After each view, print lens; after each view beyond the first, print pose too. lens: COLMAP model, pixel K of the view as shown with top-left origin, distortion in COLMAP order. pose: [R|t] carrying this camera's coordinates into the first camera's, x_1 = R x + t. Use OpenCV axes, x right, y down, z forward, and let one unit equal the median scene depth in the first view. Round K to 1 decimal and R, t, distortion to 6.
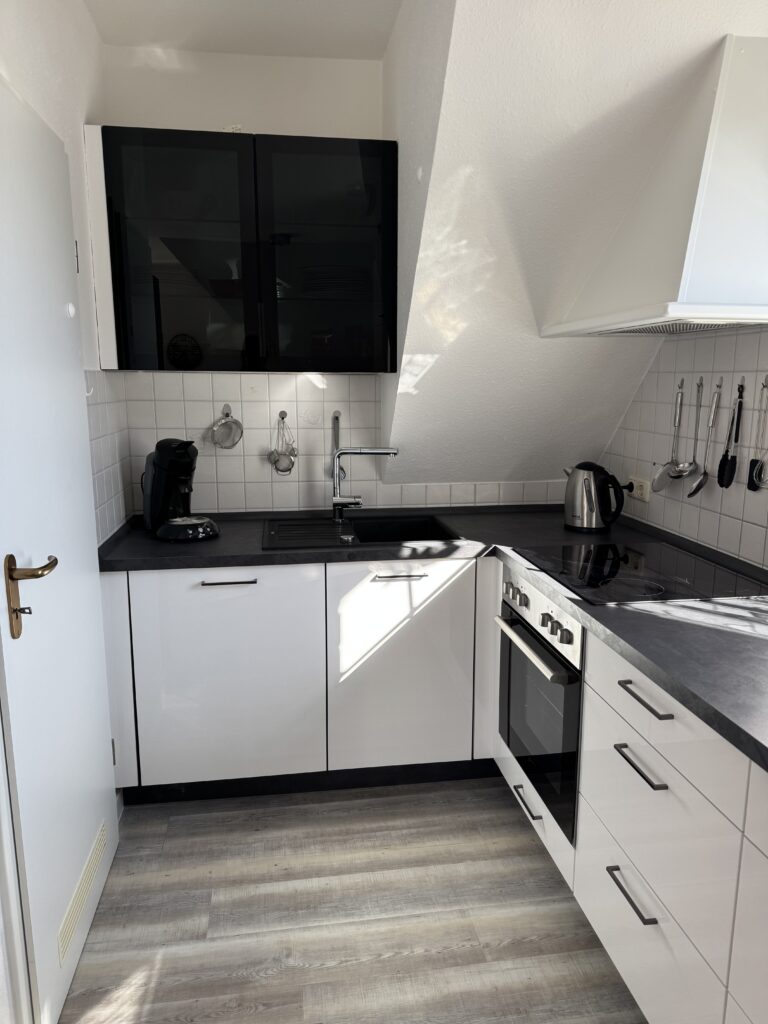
lens RADIAL K [[711.0, 0, 391.3], [0, 711.0, 513.0], [0, 0, 1]] dist [0.120253, -0.151520]
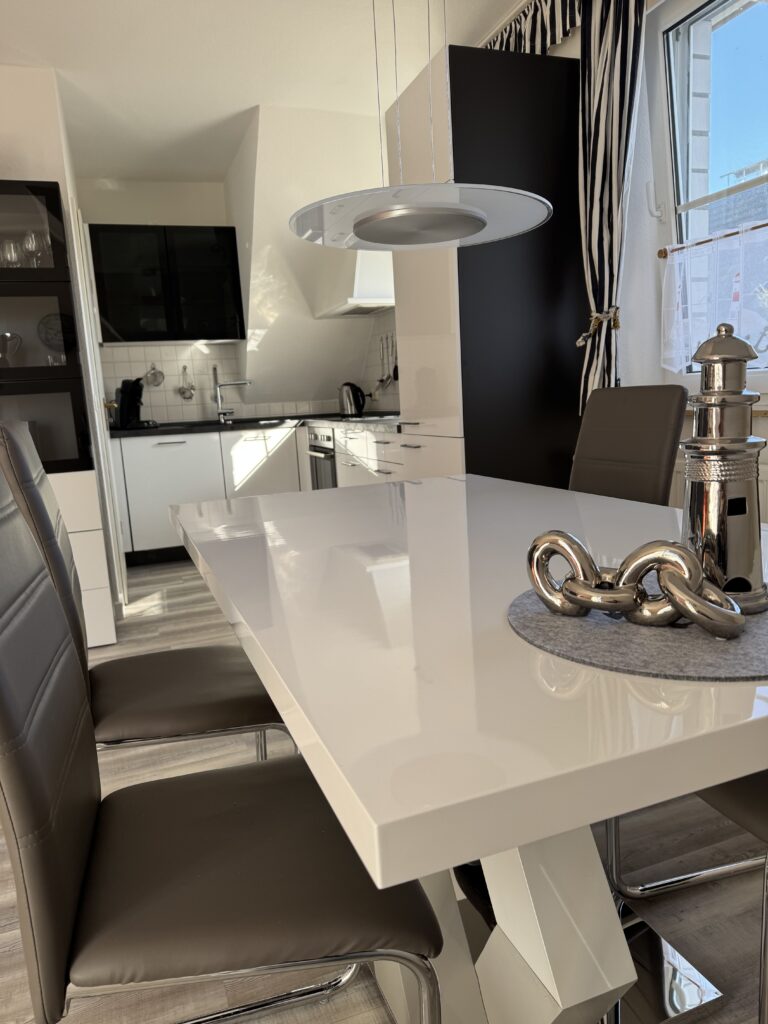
lens RADIAL K [[728.0, 0, 405.4], [0, 728.0, 512.8], [0, 0, 1]] dist [0.053063, -0.001985]
pose [[0.974414, -0.090412, 0.205772, -0.023113], [0.095138, 0.995377, -0.013169, 0.349562], [-0.203630, 0.032409, 0.978511, -1.060552]]
